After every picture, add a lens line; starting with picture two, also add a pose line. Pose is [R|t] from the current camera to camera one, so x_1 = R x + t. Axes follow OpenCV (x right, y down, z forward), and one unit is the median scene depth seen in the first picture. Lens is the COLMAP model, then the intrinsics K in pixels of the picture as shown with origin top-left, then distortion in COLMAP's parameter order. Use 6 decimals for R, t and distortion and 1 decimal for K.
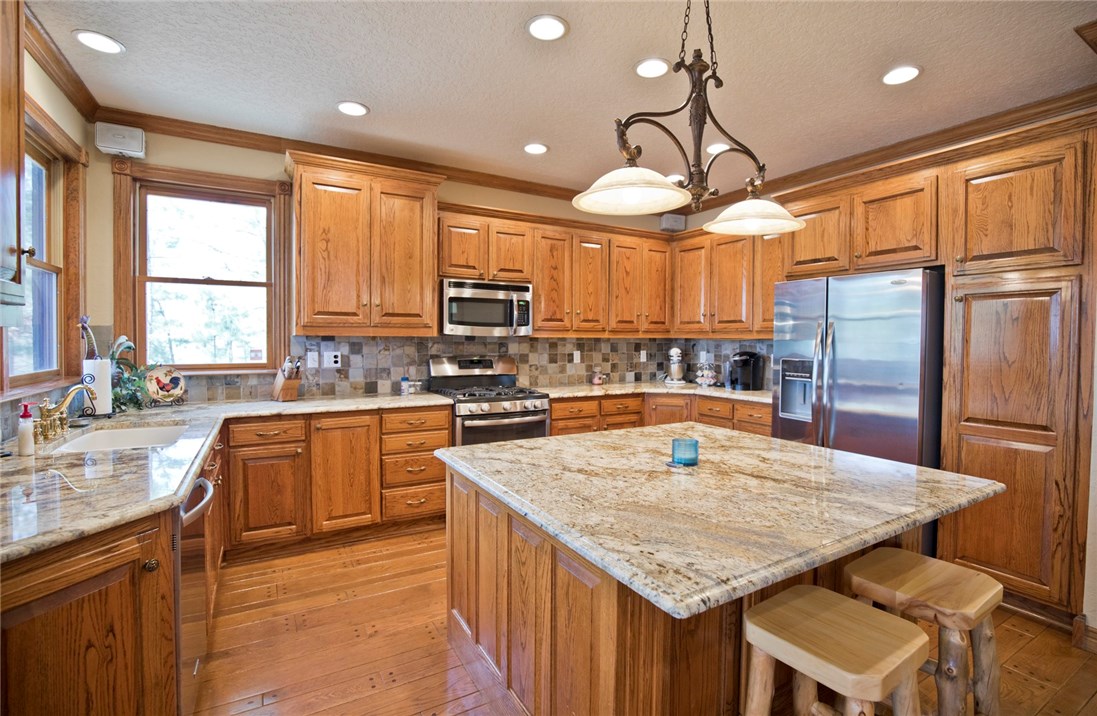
lens RADIAL K [[506.2, 0, 558.8], [0, 506.2, 352.9], [0, 0, 1]] dist [-0.030239, 0.001699]
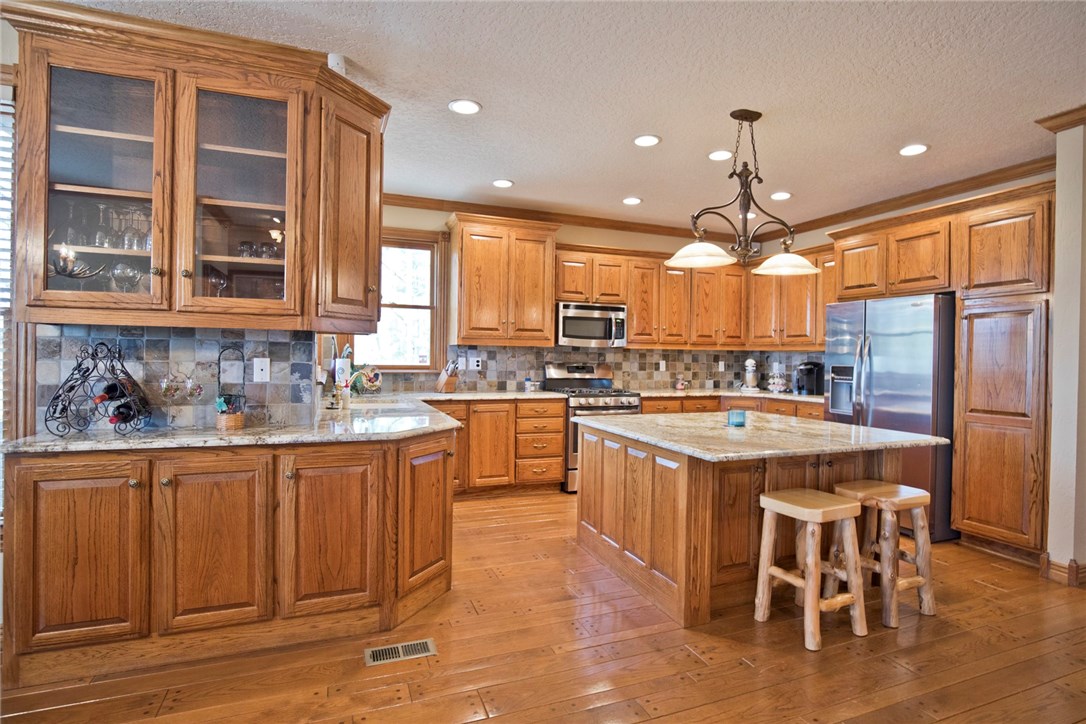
lens RADIAL K [[551.4, 0, 552.4], [0, 551.4, 360.1], [0, 0, 1]] dist [-0.022603, -0.001920]
pose [[0.988043, 0.008257, -0.153955, -0.028019], [-0.011607, 0.999715, -0.020877, 0.033747], [0.153739, 0.022414, 0.987857, -0.426904]]
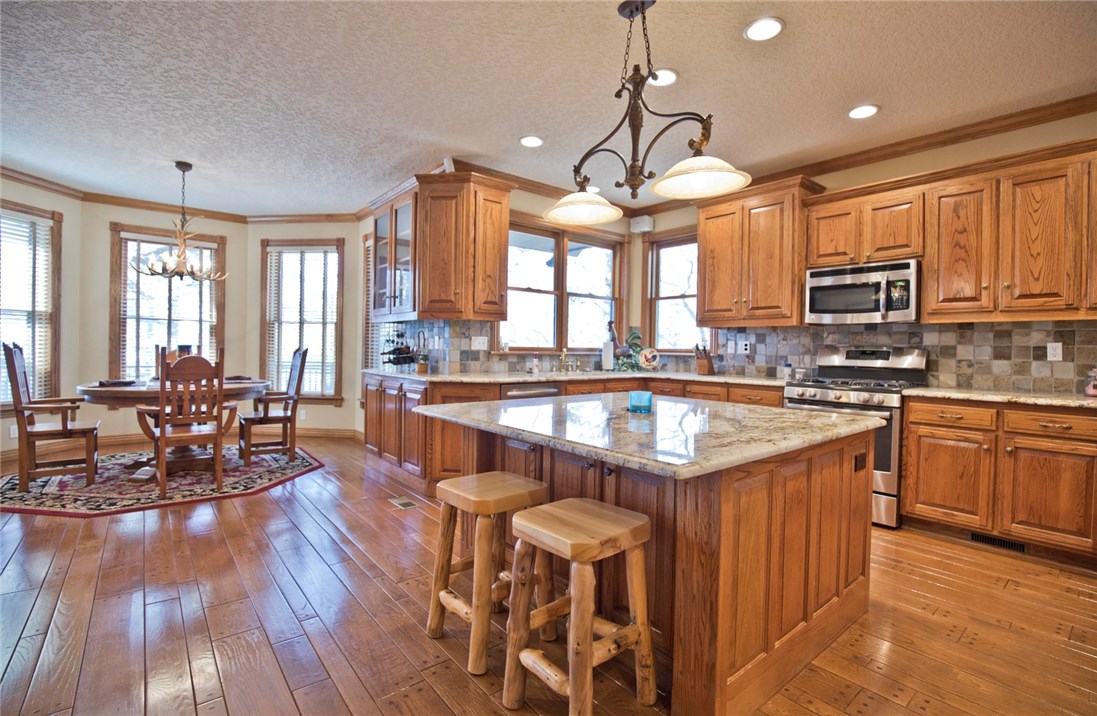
lens RADIAL K [[506.2, 0, 556.8], [0, 506.2, 356.1], [0, 0, 1]] dist [-0.030239, 0.001699]
pose [[0.160297, 0.010943, -0.987008, 0.780538], [-0.042385, 0.999093, 0.004193, 0.053211], [0.986158, 0.041162, 0.160615, 0.349802]]
